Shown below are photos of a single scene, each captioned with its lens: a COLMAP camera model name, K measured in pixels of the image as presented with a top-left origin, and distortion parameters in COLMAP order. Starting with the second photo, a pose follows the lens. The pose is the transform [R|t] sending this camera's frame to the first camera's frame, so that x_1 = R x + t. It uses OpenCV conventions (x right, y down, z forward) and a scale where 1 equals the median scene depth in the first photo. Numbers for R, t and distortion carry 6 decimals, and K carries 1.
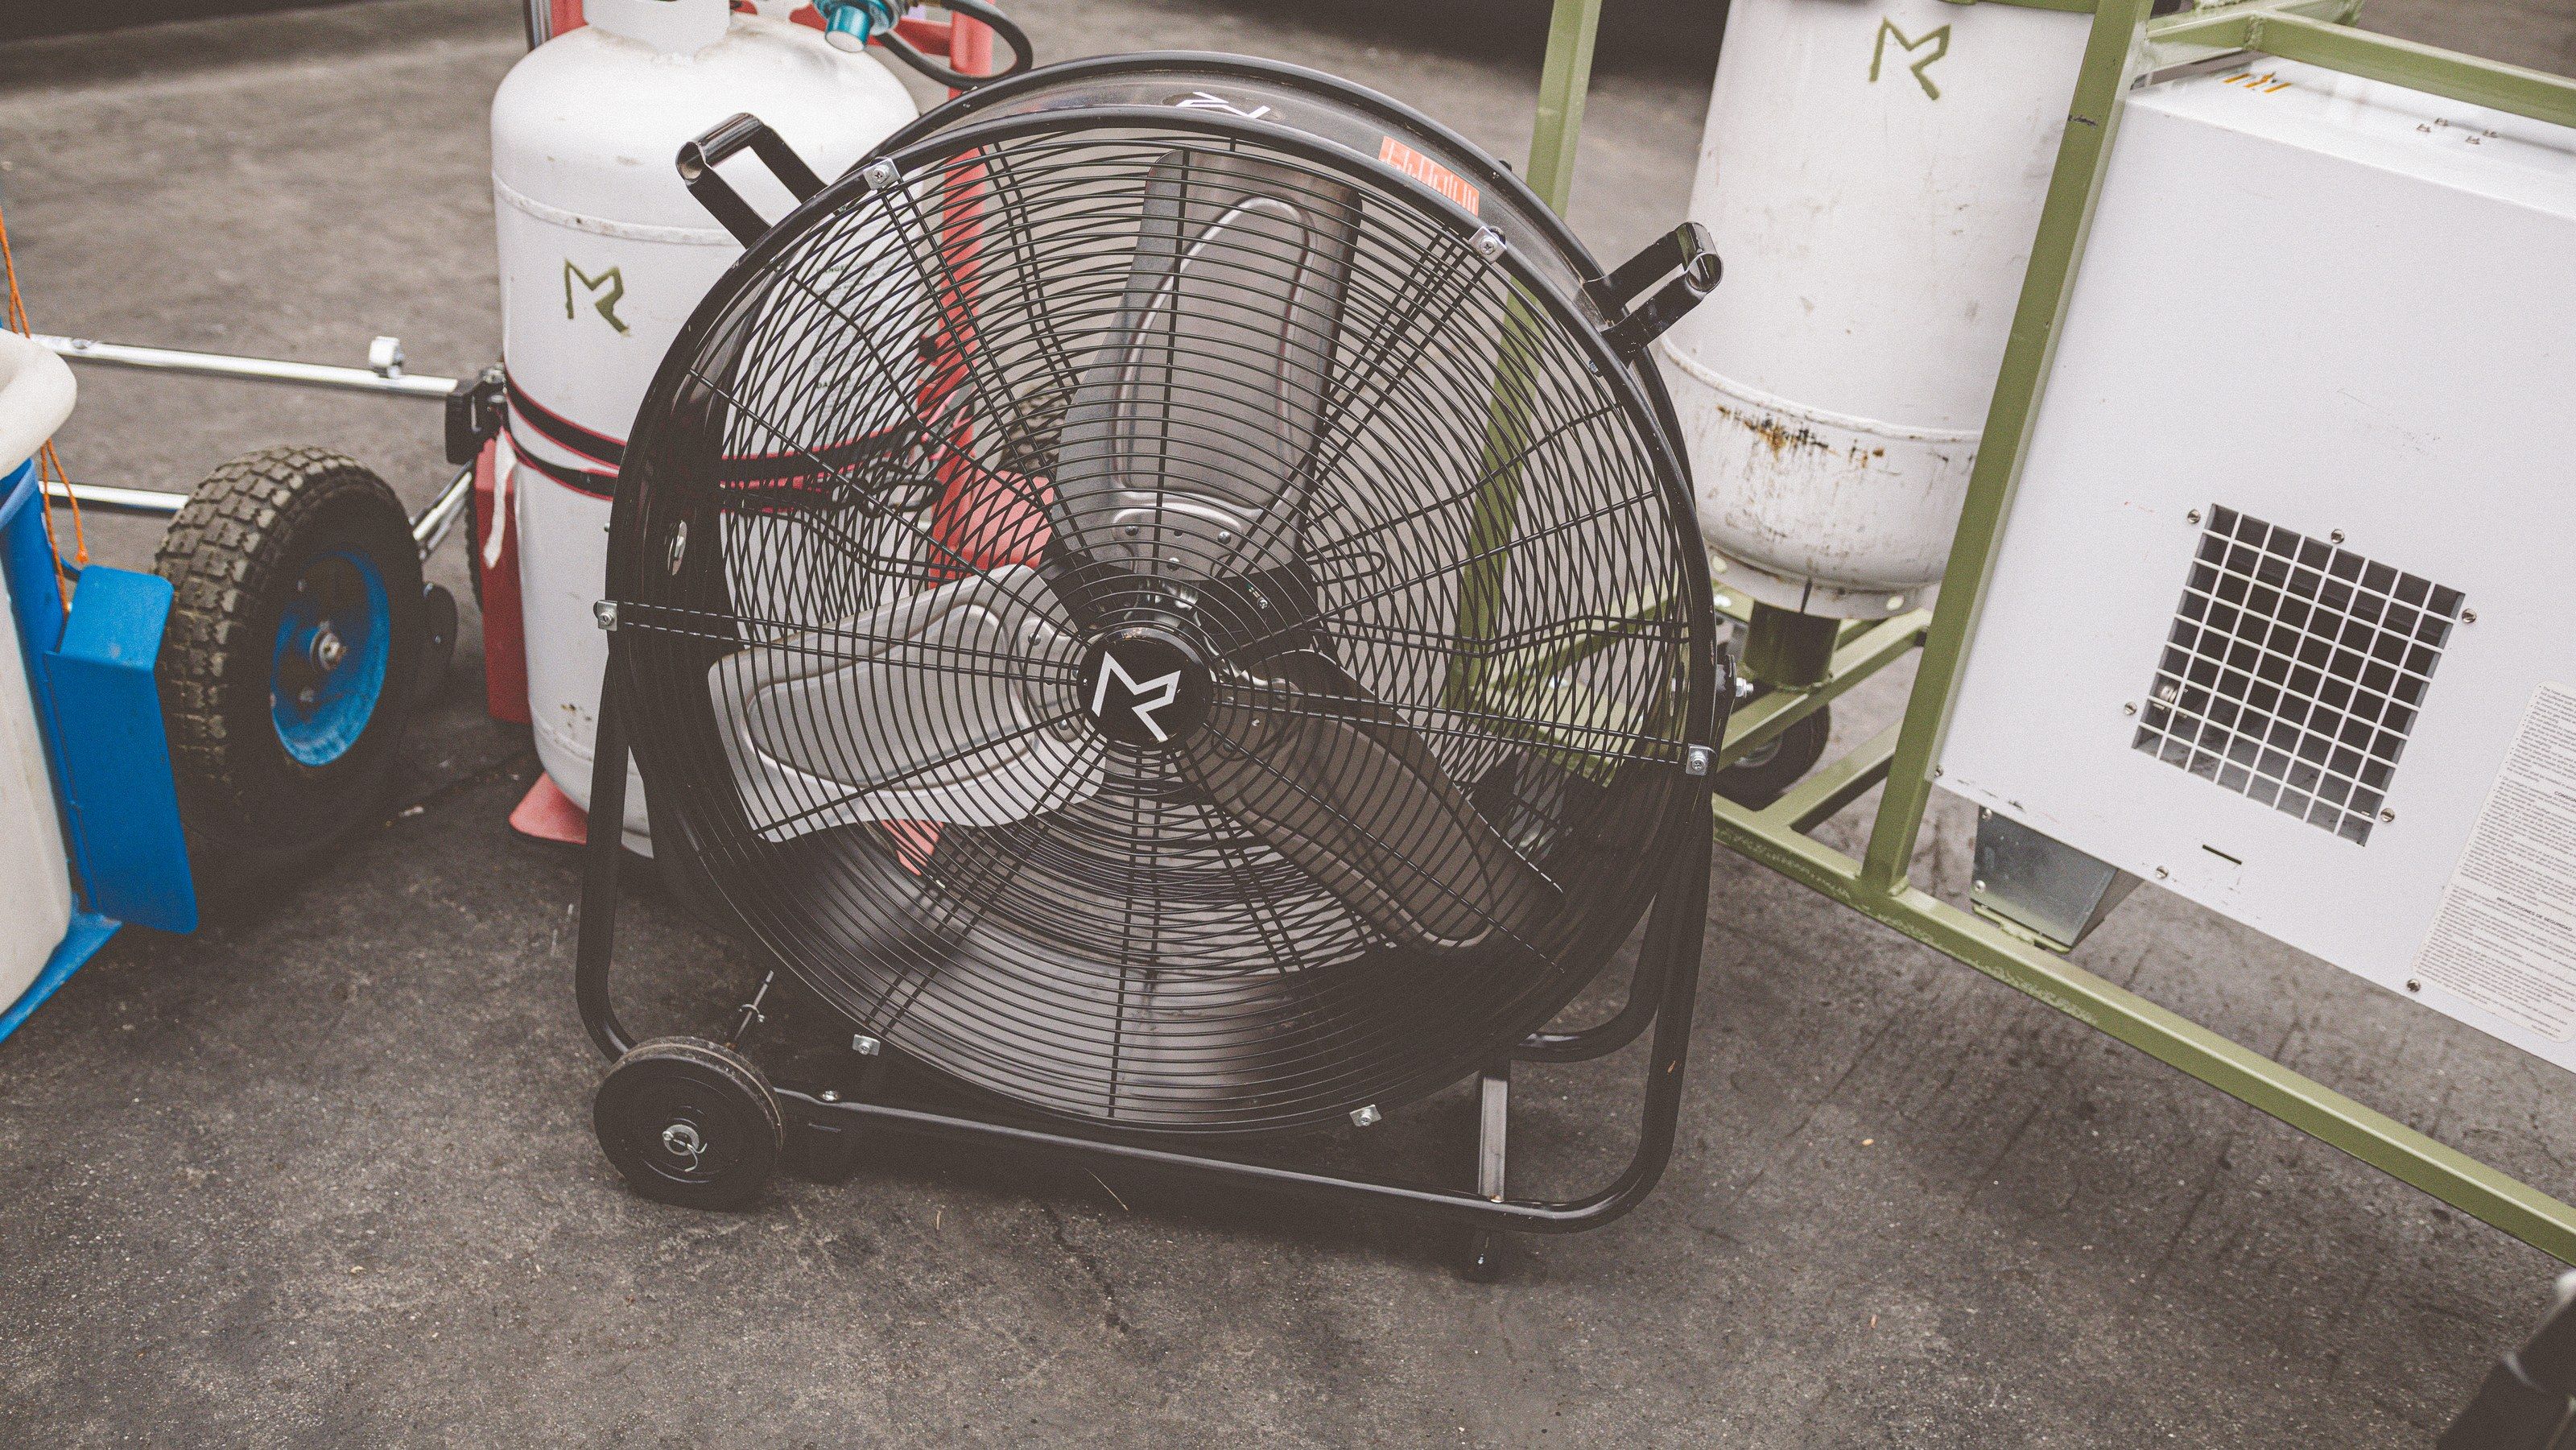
lens RADIAL K [[2200.1, 0, 1284.7], [0, 2200.1, 729.0], [0, 0, 1]] dist [-0.068230, 0.034894]
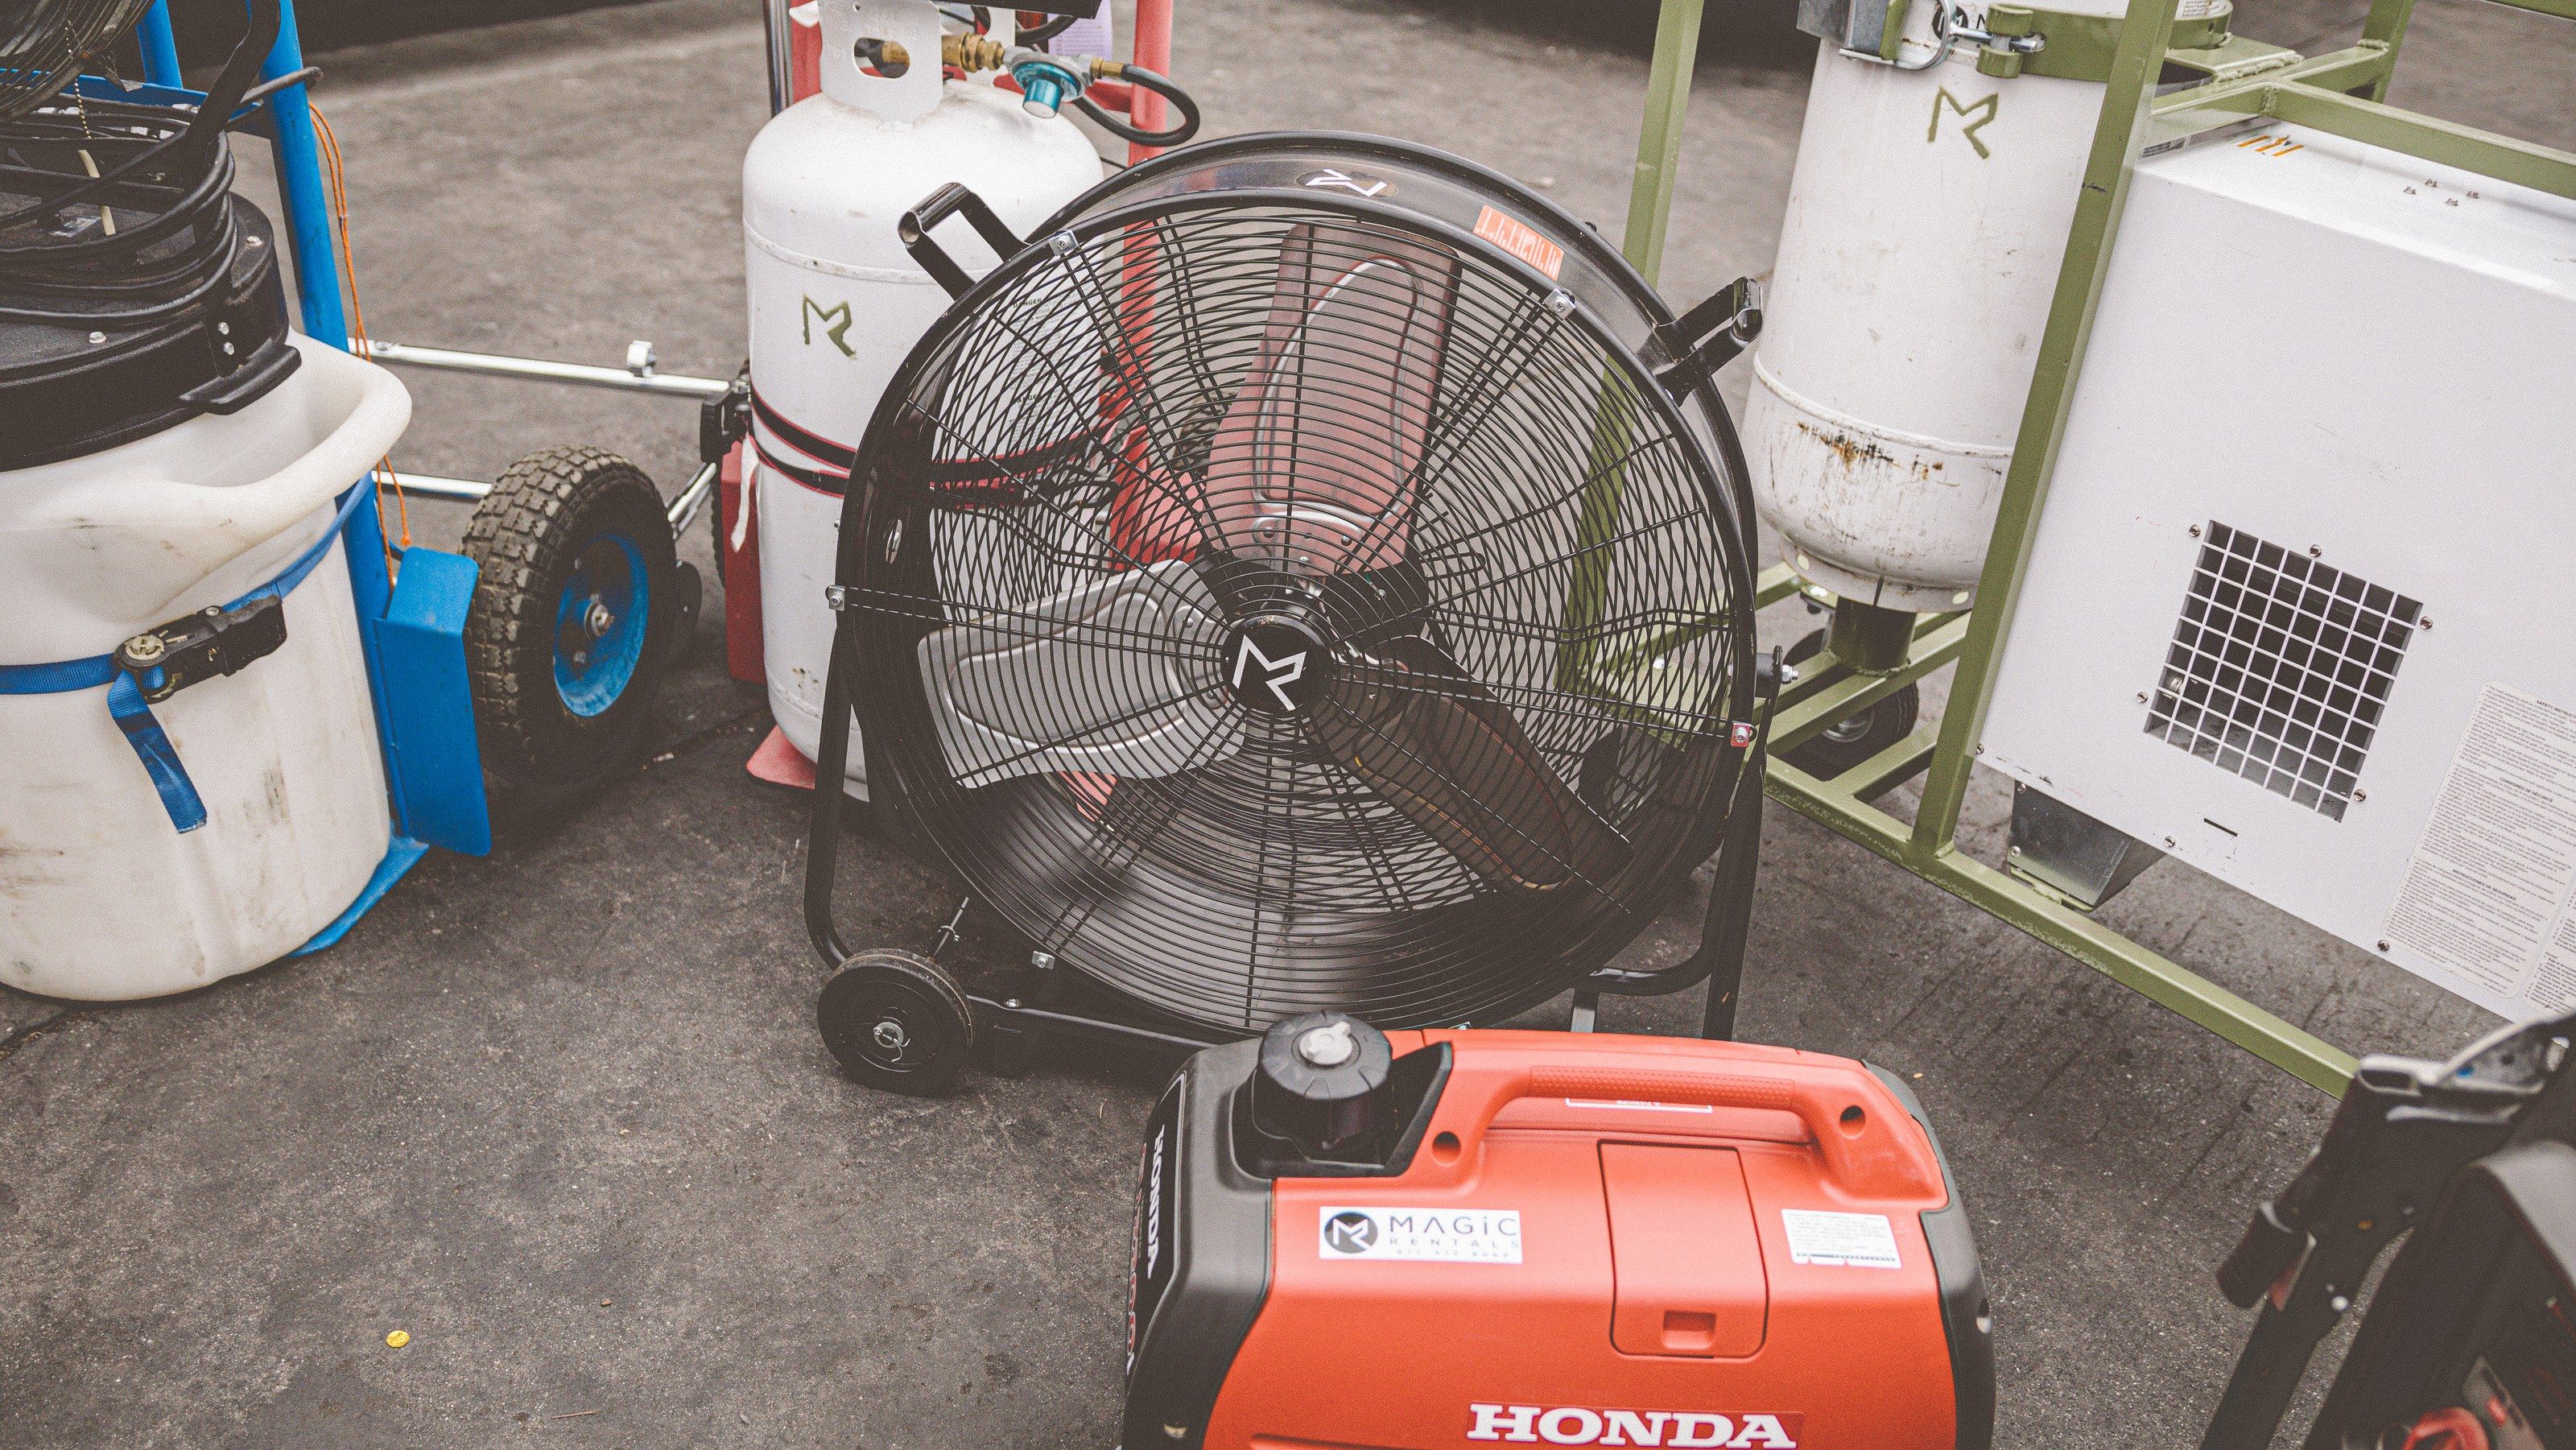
lens RADIAL K [[2200.1, 0, 1292.8], [0, 2200.1, 727.6], [0, 0, 1]] dist [-0.068230, 0.034894]
pose [[0.996134, 0.019465, -0.085664, 0.042467], [-0.018141, 0.999704, 0.016209, -0.003927], [0.085954, -0.014593, 0.996192, -0.169704]]
